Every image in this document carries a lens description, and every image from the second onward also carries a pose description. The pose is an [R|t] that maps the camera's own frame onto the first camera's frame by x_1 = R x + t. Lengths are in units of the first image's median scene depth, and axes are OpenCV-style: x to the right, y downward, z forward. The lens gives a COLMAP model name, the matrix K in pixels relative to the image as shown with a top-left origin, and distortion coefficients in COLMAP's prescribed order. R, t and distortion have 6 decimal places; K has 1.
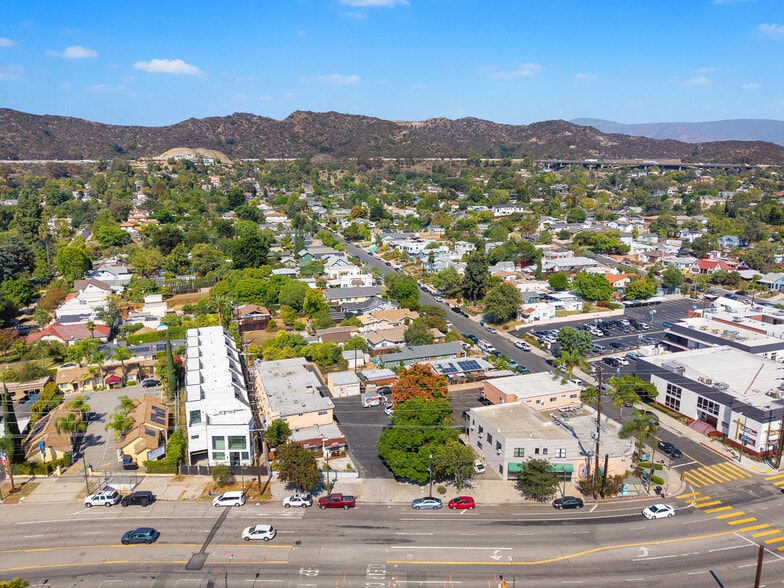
lens RADIAL K [[525.5, 0, 385.0], [0, 525.5, 291.9], [0, 0, 1]] dist [0.035308, -0.037890]
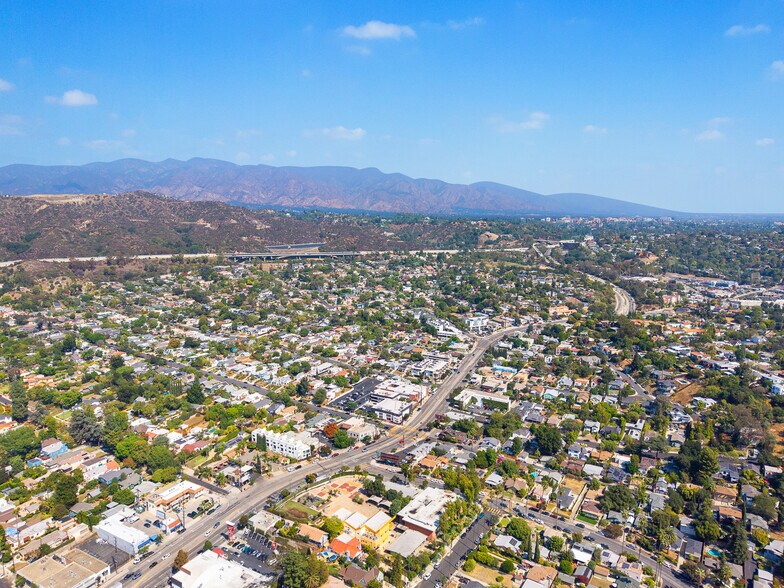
lens RADIAL K [[525.5, 0, 385.0], [0, 525.5, 291.9], [0, 0, 1]] dist [0.035308, -0.037890]
pose [[0.781492, -0.111820, 0.613814, -1.631800], [0.146046, 0.989261, -0.005726, -0.643074], [-0.606582, 0.094120, 0.789430, -2.087994]]
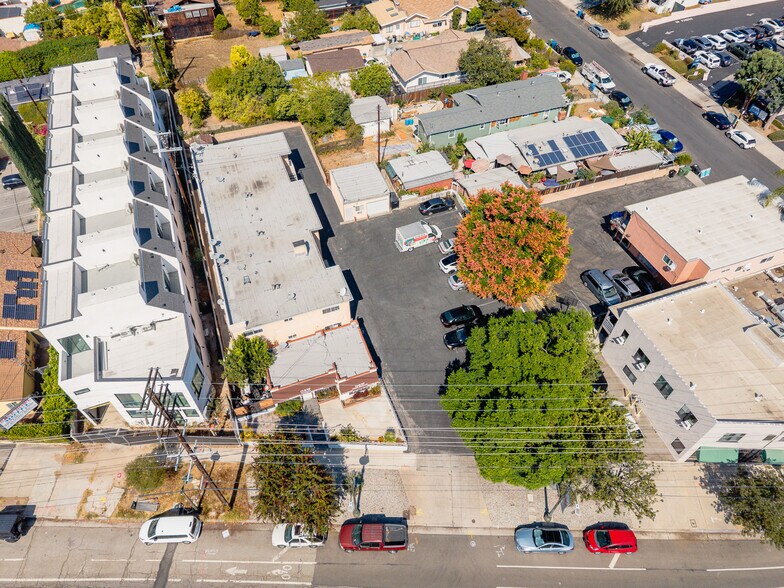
lens RADIAL K [[525.5, 0, 385.0], [0, 525.5, 291.9], [0, 0, 1]] dist [0.035308, -0.037890]
pose [[0.999973, -0.006487, 0.003316, -0.051699], [0.003104, 0.791069, 0.611719, -0.077296], [-0.006591, -0.611692, 0.791068, 0.470403]]
